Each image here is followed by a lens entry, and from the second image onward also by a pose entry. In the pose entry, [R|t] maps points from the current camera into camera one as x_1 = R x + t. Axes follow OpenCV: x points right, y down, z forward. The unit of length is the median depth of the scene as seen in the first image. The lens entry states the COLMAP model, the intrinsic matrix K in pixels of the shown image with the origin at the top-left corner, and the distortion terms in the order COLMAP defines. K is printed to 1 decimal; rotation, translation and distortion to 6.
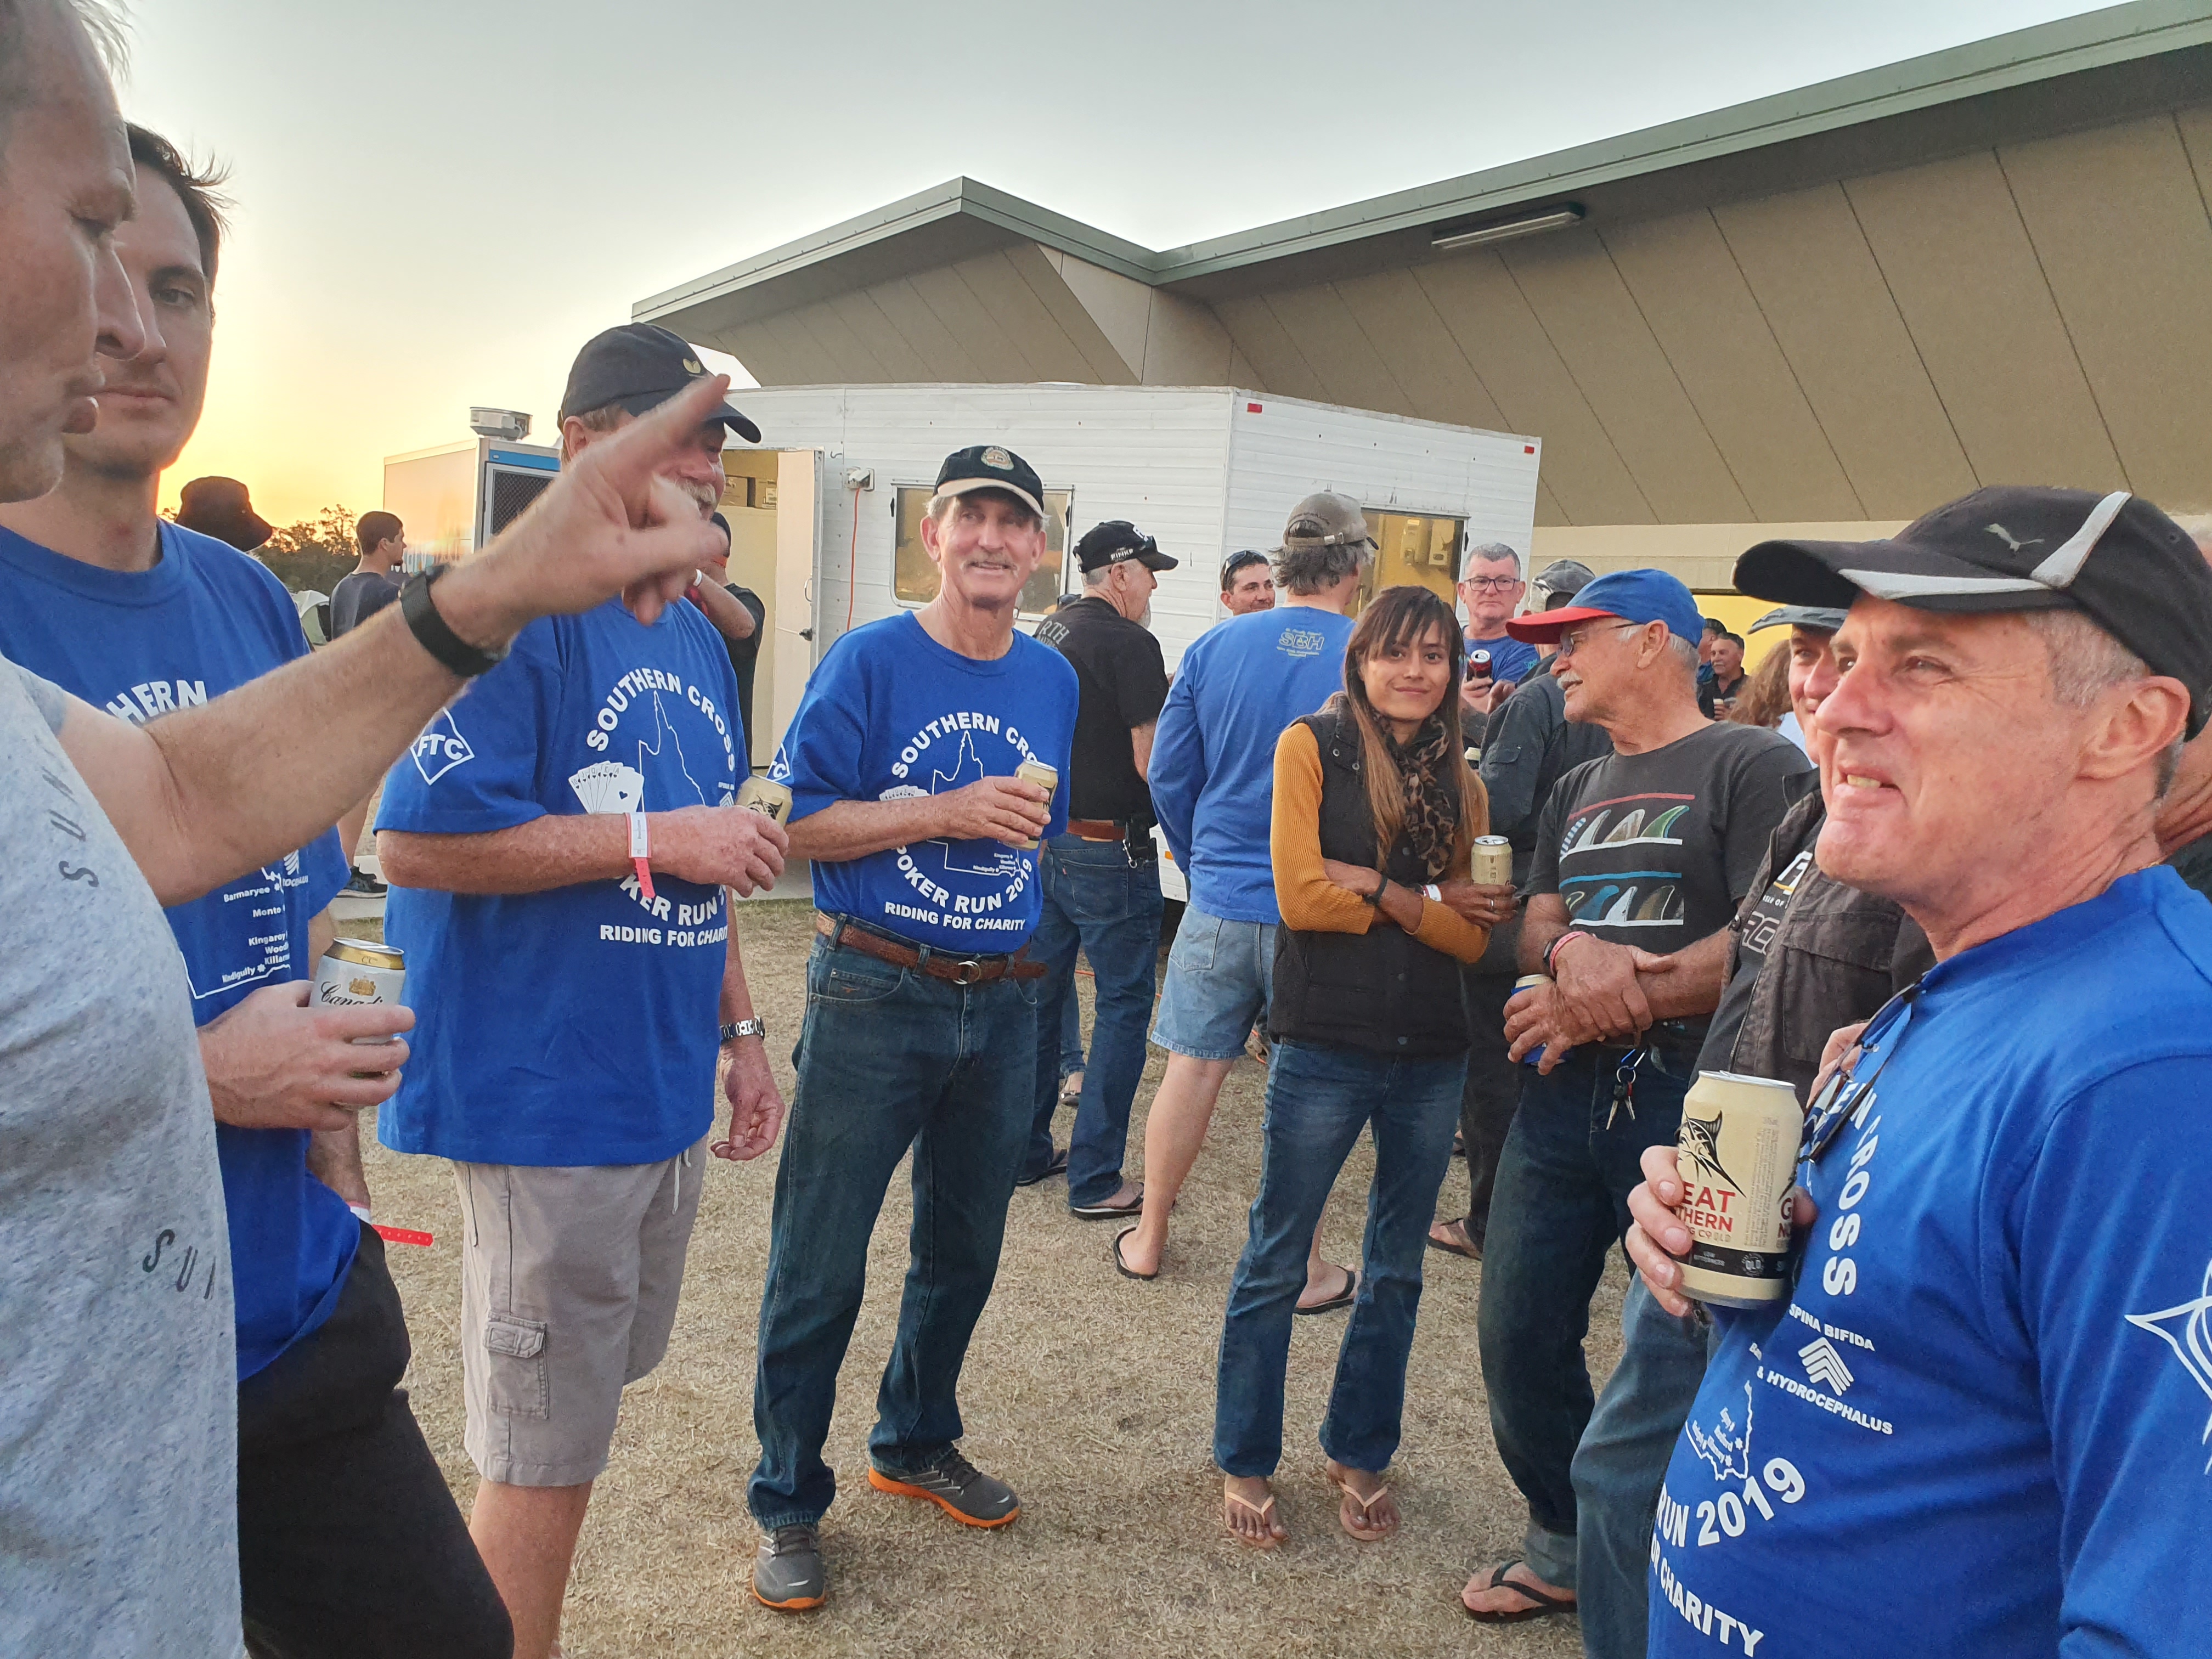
lens RADIAL K [[1702.8, 0, 1104.7], [0, 1702.8, 890.0], [0, 0, 1]] dist [0.148924, -0.393979]
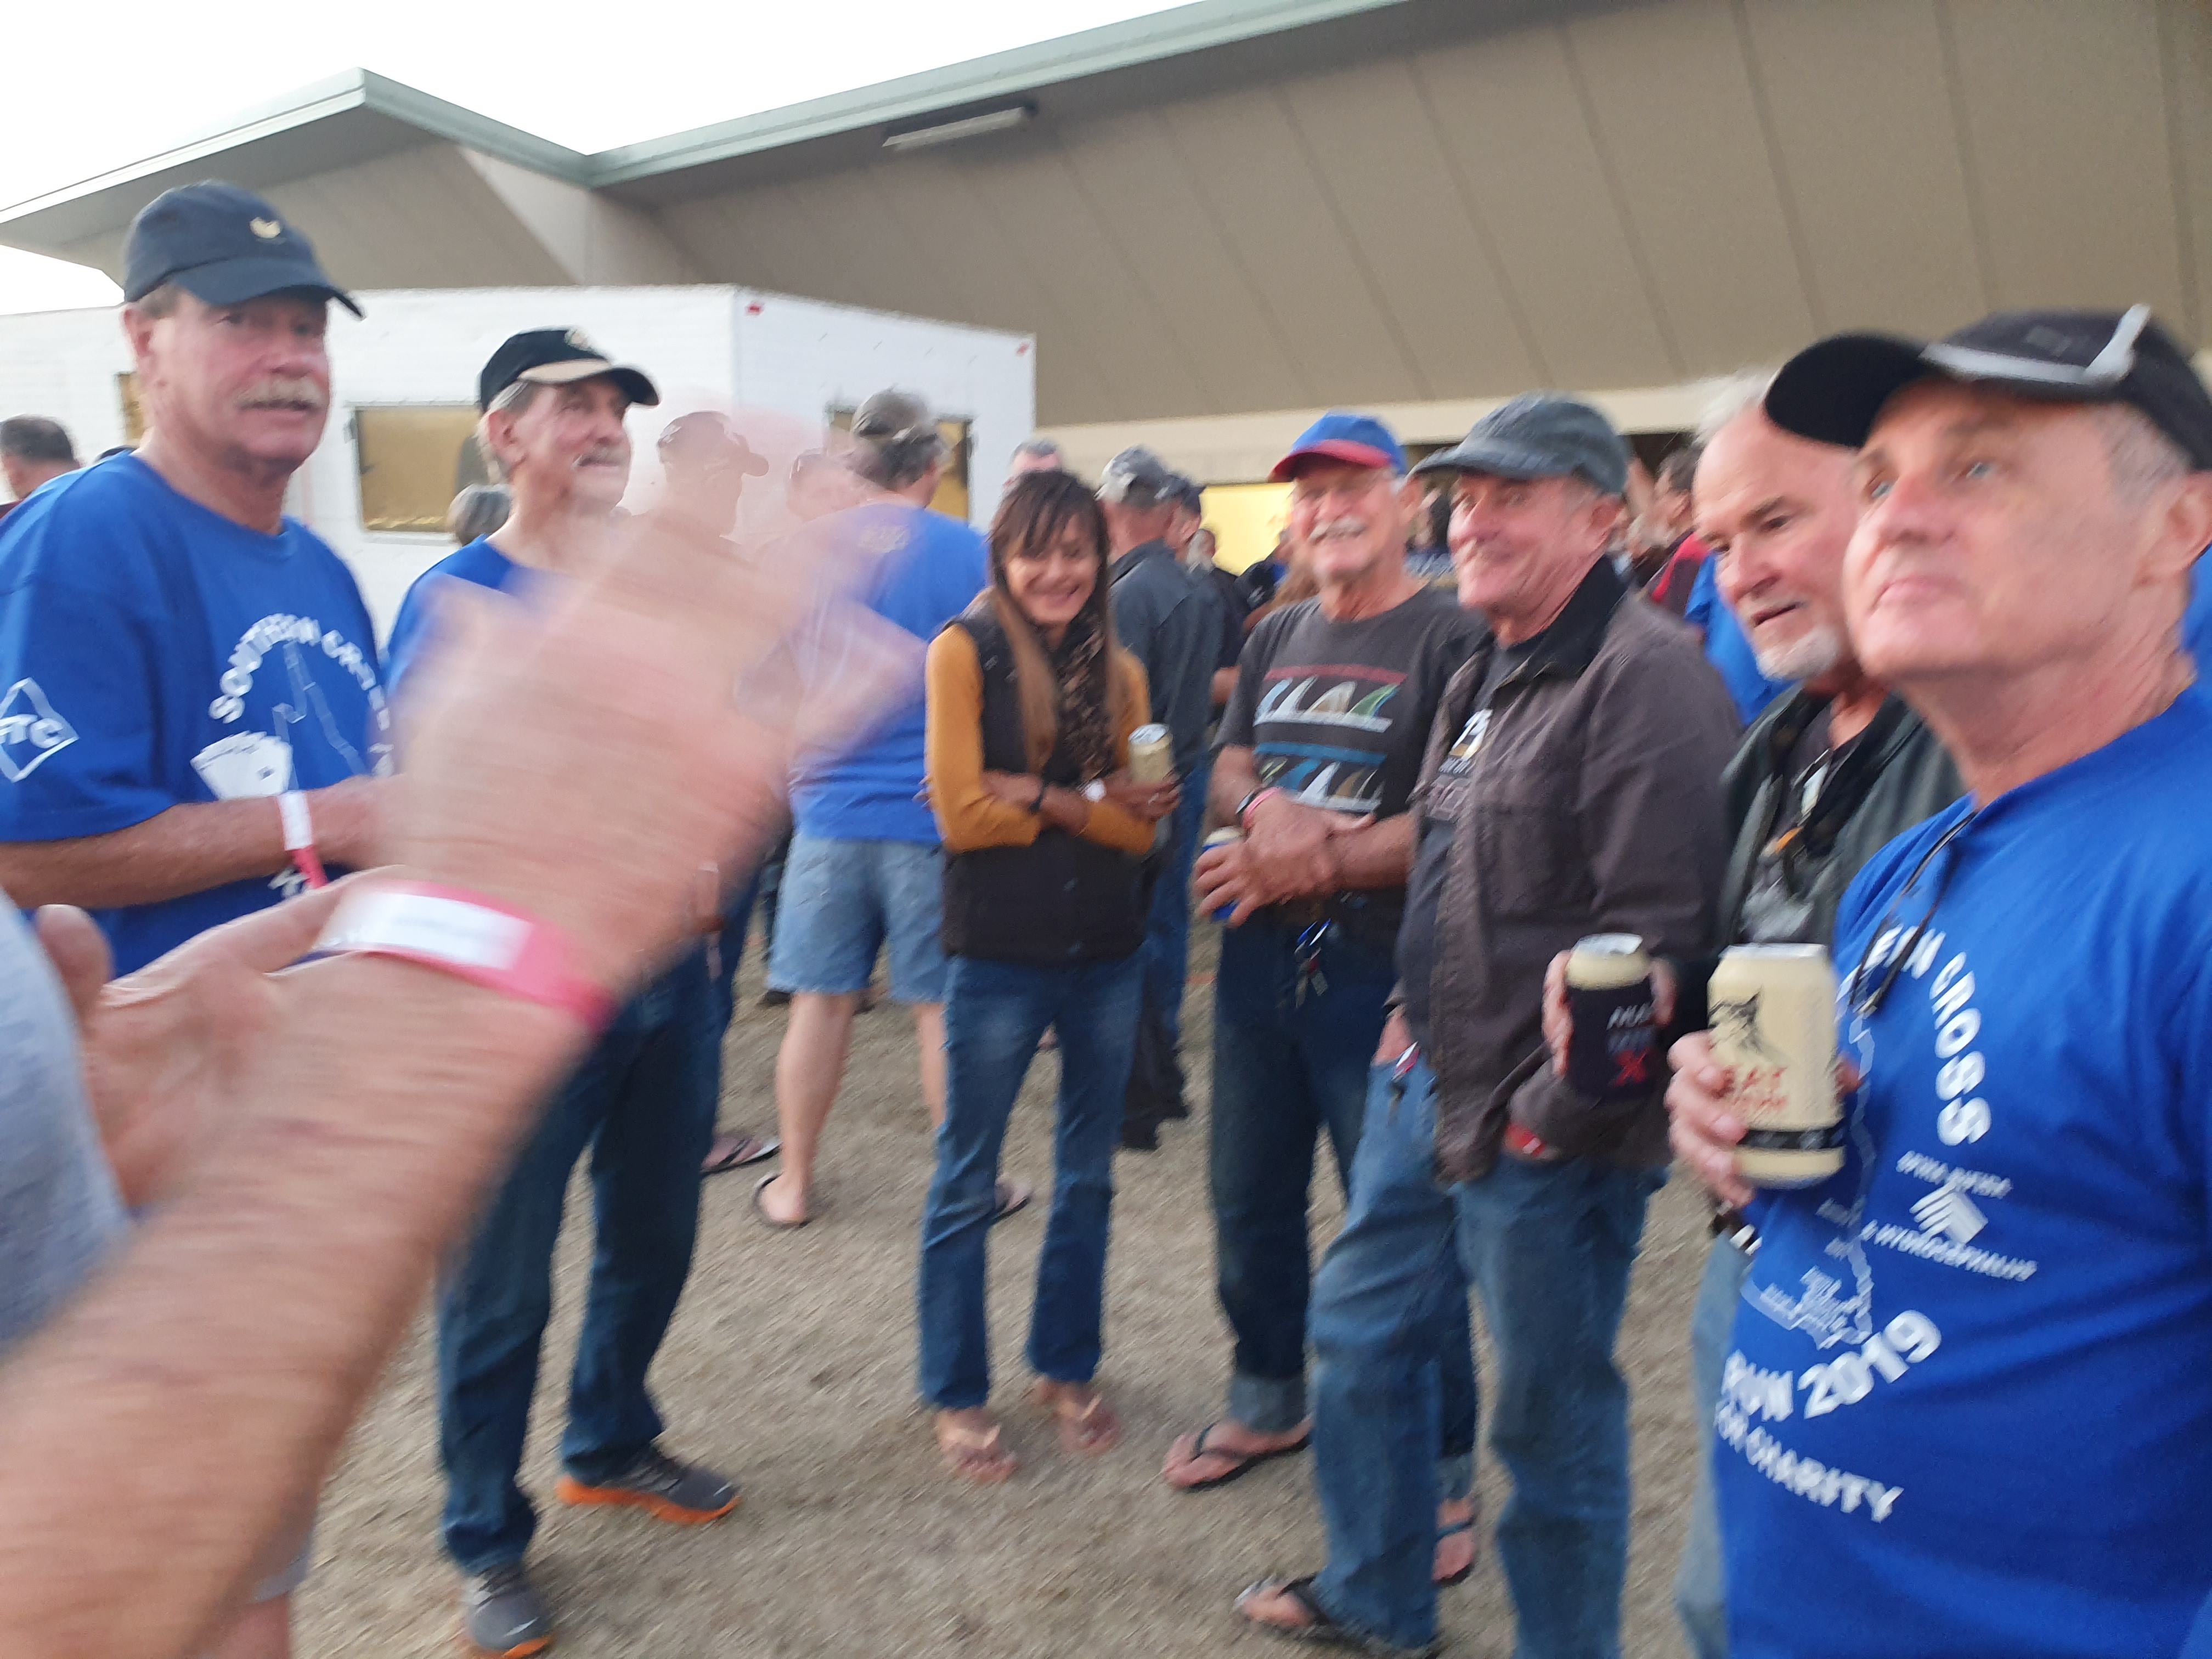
lens RADIAL K [[1727.3, 0, 1105.8], [0, 1727.3, 866.6], [0, 0, 1]] dist [-0.009364, -0.006149]
pose [[0.953327, -0.114415, 0.279423, -0.087003], [0.103843, 0.993212, 0.052401, -0.007304], [-0.283521, -0.020939, 0.958737, 0.056146]]
